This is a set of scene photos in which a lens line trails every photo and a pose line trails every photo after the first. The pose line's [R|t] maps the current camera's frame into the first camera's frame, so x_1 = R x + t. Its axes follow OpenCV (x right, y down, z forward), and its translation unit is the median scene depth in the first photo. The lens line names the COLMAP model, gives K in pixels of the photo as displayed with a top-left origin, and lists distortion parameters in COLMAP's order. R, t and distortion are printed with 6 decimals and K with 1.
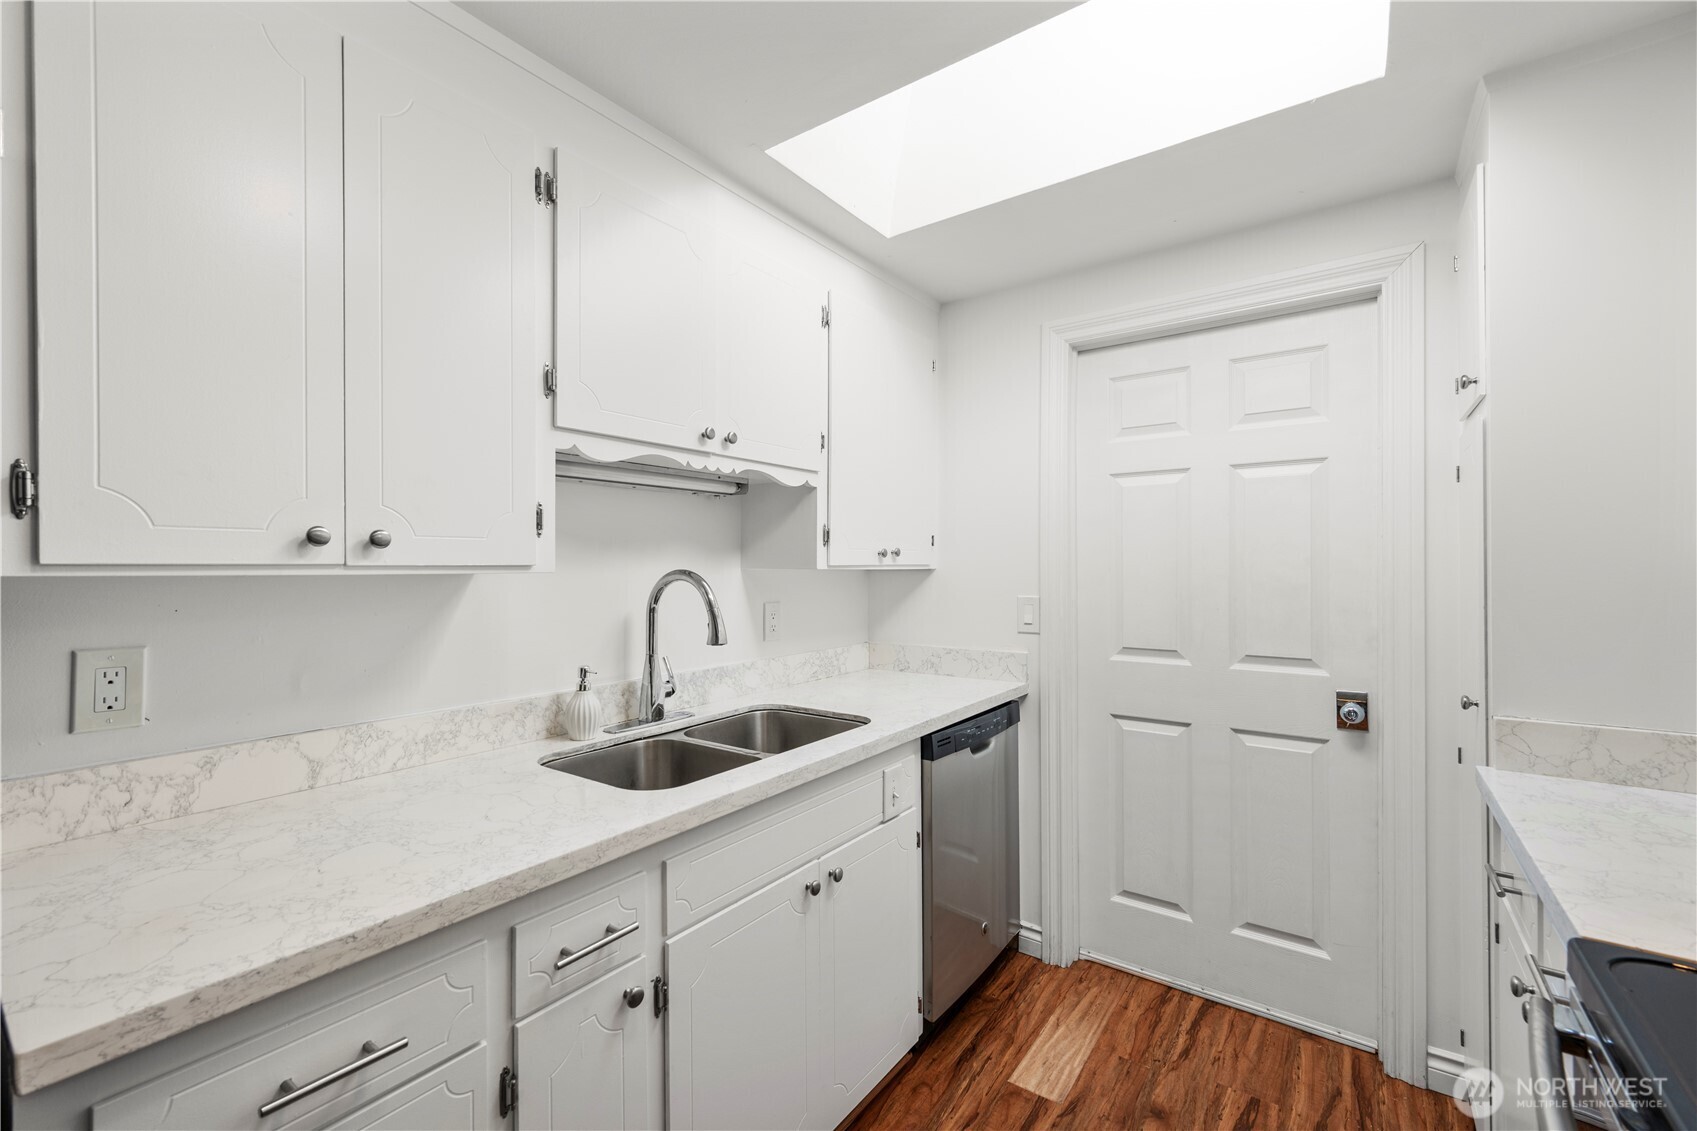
lens RADIAL K [[698.3, 0, 848.5], [0, 698.3, 565.5], [0, 0, 1]] dist [0.000780, -0.000048]
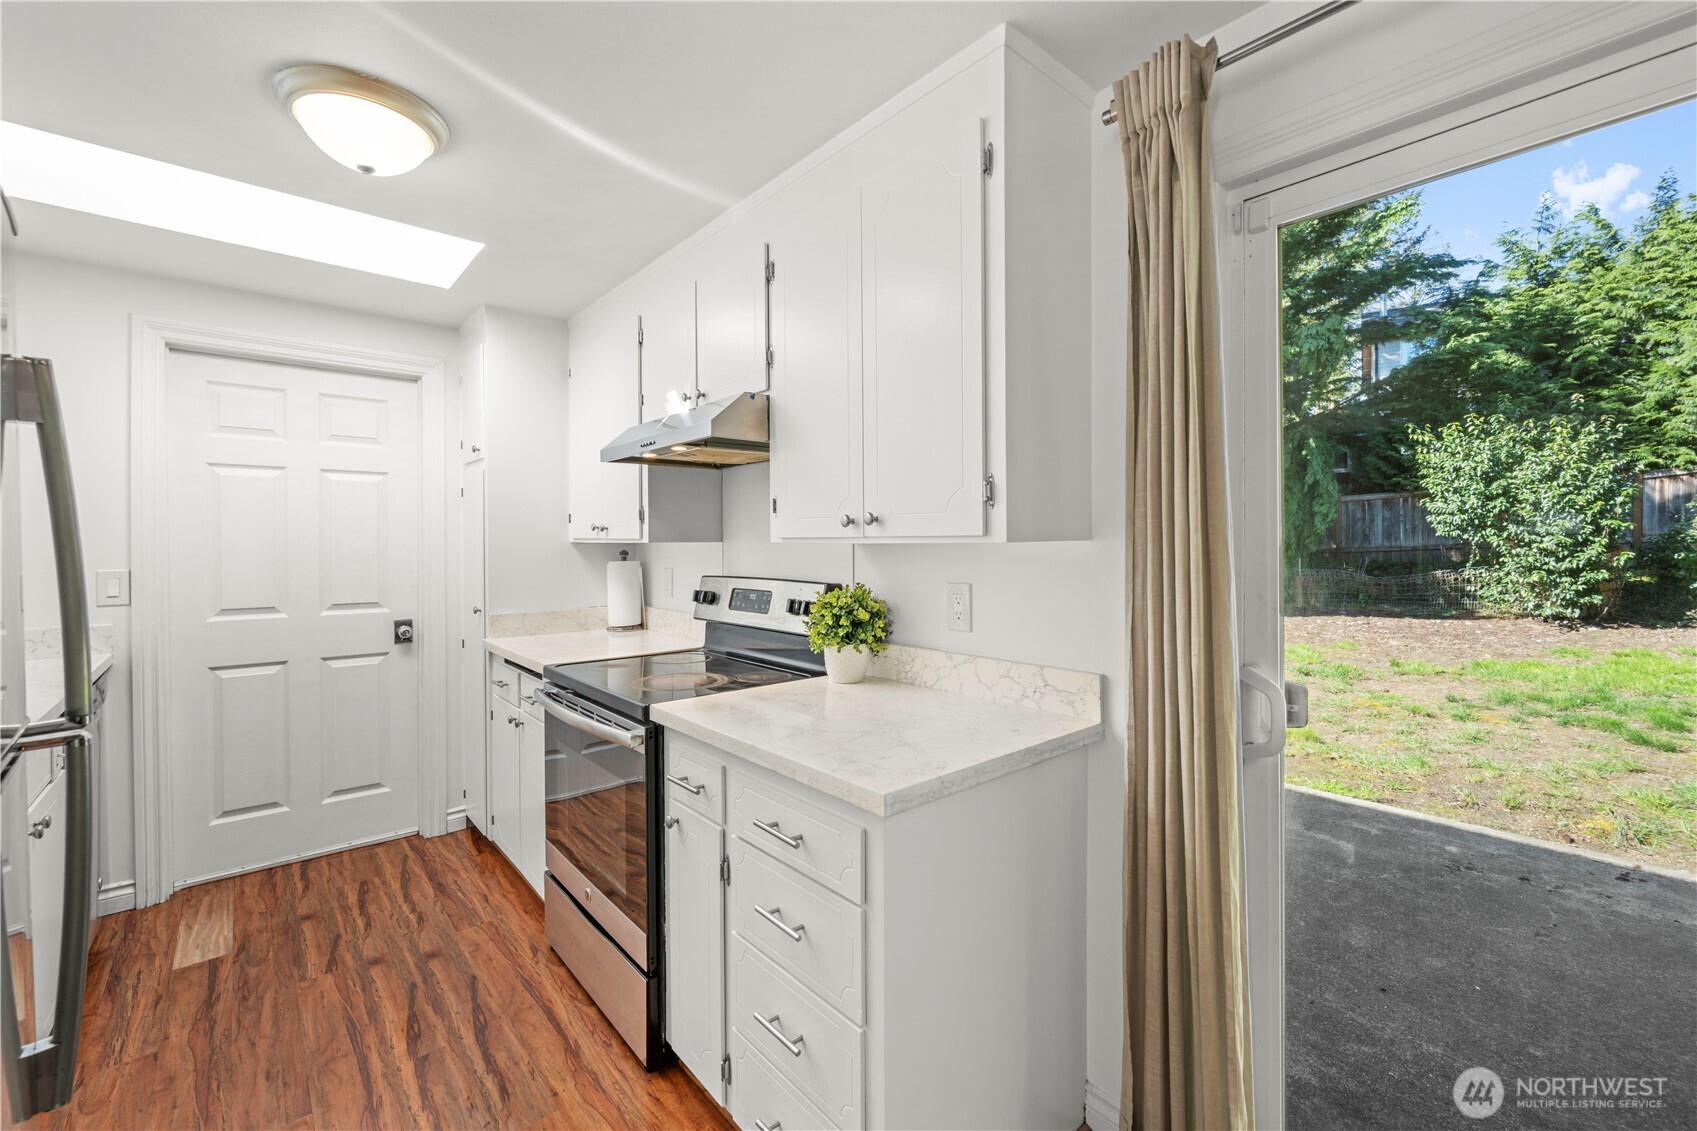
lens RADIAL K [[705.0, 0, 844.7], [0, 705.0, 550.0], [0, 0, 1]] dist [0.000148, 0.000176]
pose [[0.230425, -0.008289, 0.973055, -0.613300], [-0.001616, 0.999959, 0.008901, 0.003255], [-0.973089, -0.003623, 0.230402, -0.361655]]
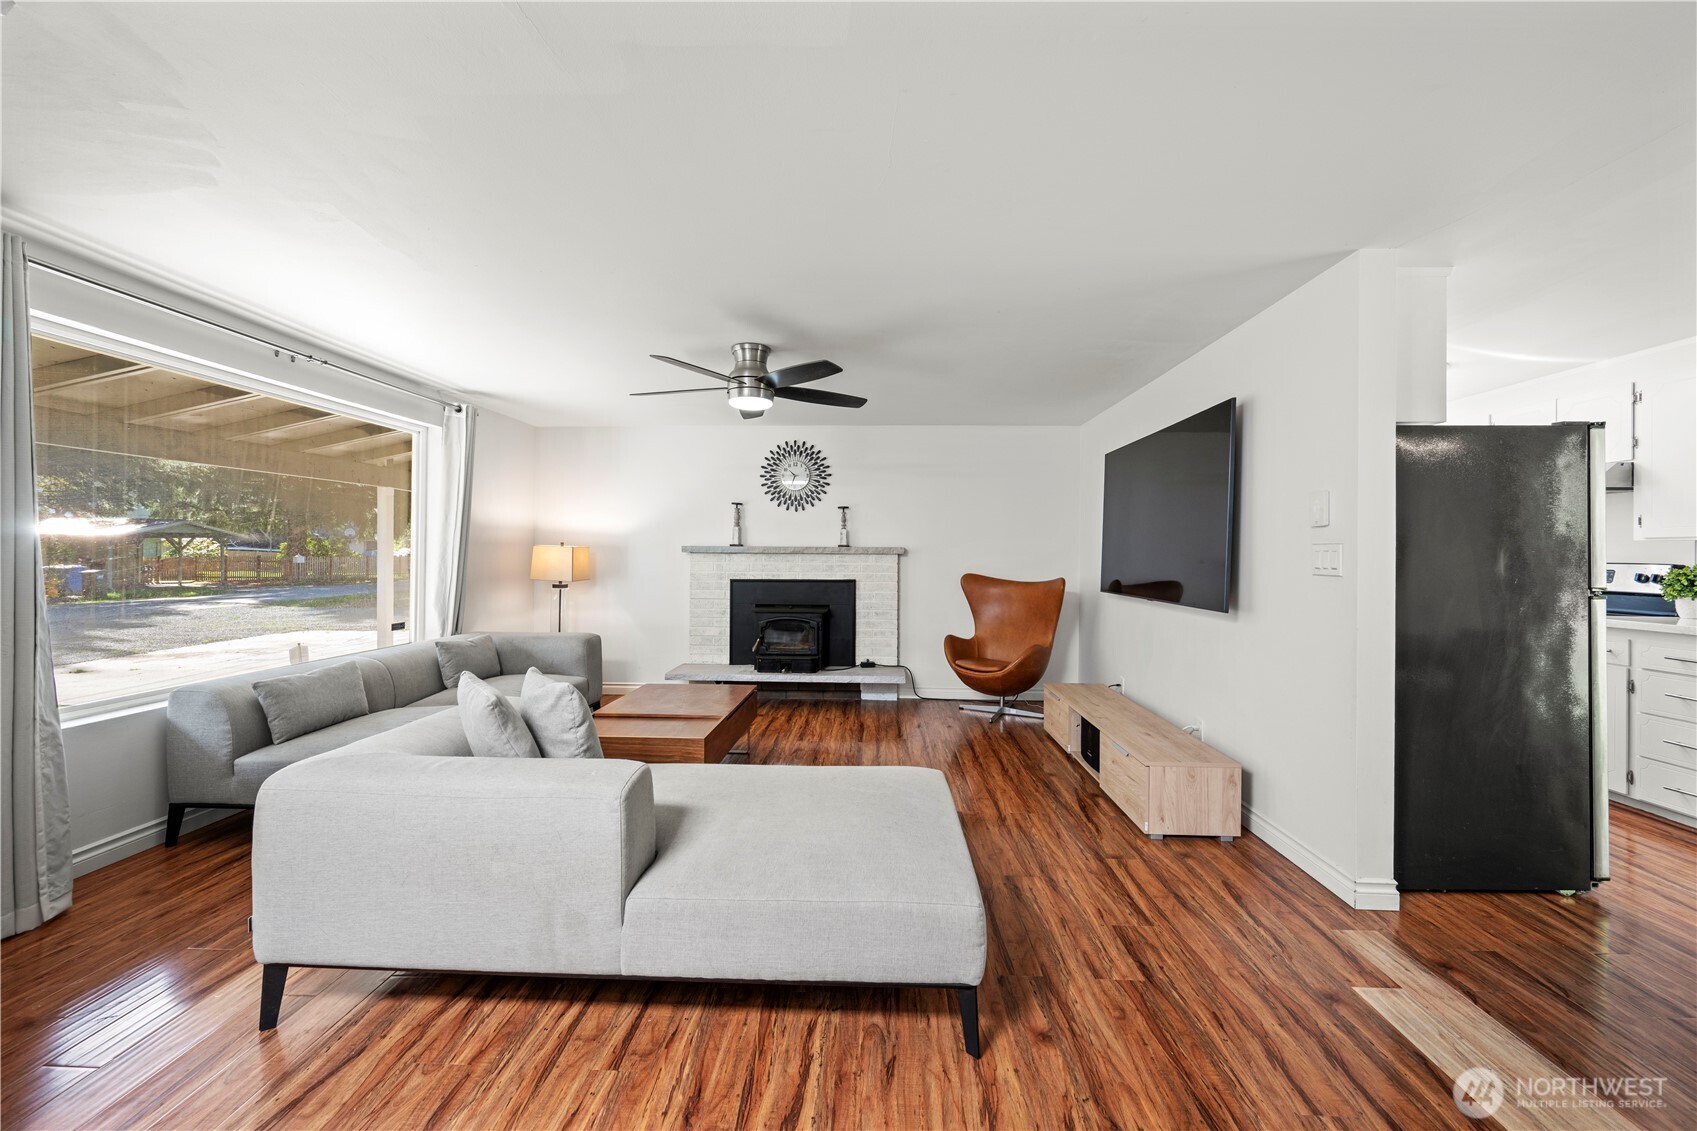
lens RADIAL K [[663.5, 0, 846.3], [0, 663.5, 552.7], [0, 0, 1]] dist [-0.003047, -0.000612]
pose [[0.838779, 0.012692, 0.544324, -2.357875], [-0.016261, 0.999866, 0.001744, 0.064250], [-0.544229, -0.010314, 0.838873, -0.361054]]
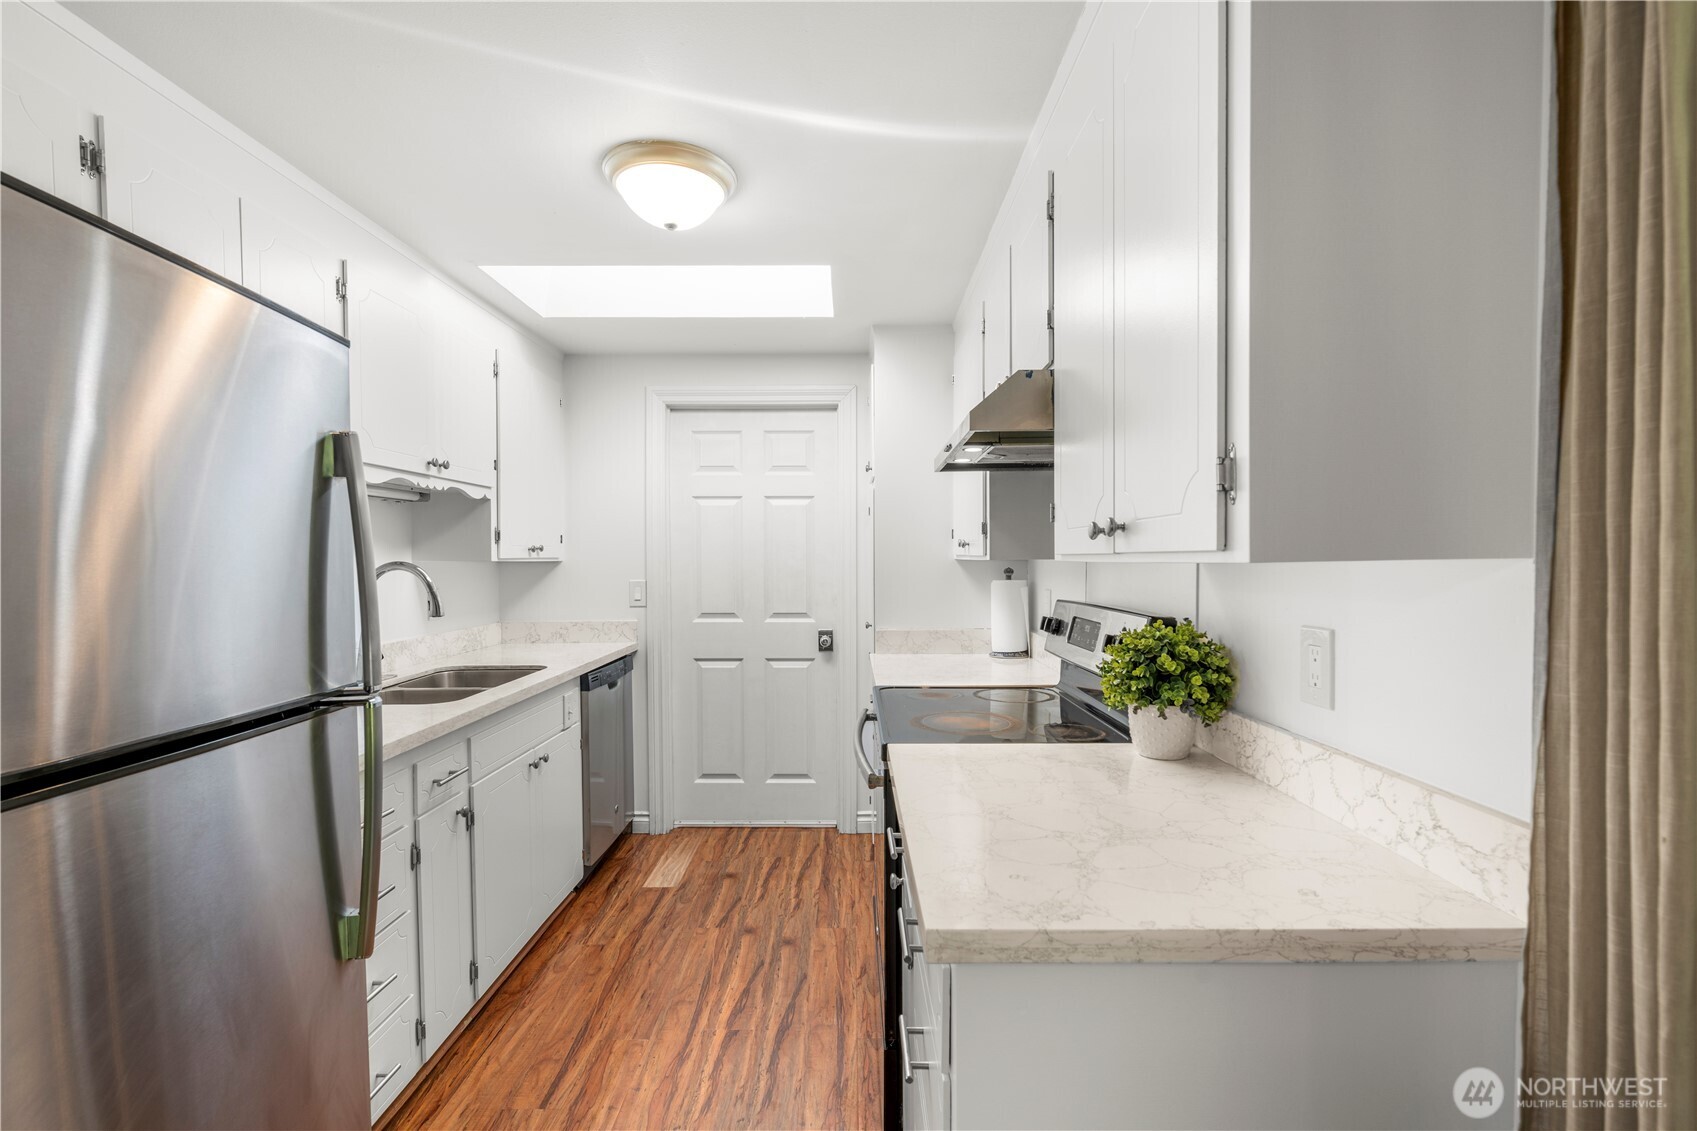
lens RADIAL K [[755.1, 0, 846.6], [0, 755.1, 582.1], [0, 0, 1]] dist [0.000893, 0.000238]
pose [[0.813820, -0.017497, 0.580853, -0.336180], [-0.000869, 0.999509, 0.031324, -0.000545], [-0.581116, -0.025997, 0.813406, -0.568689]]
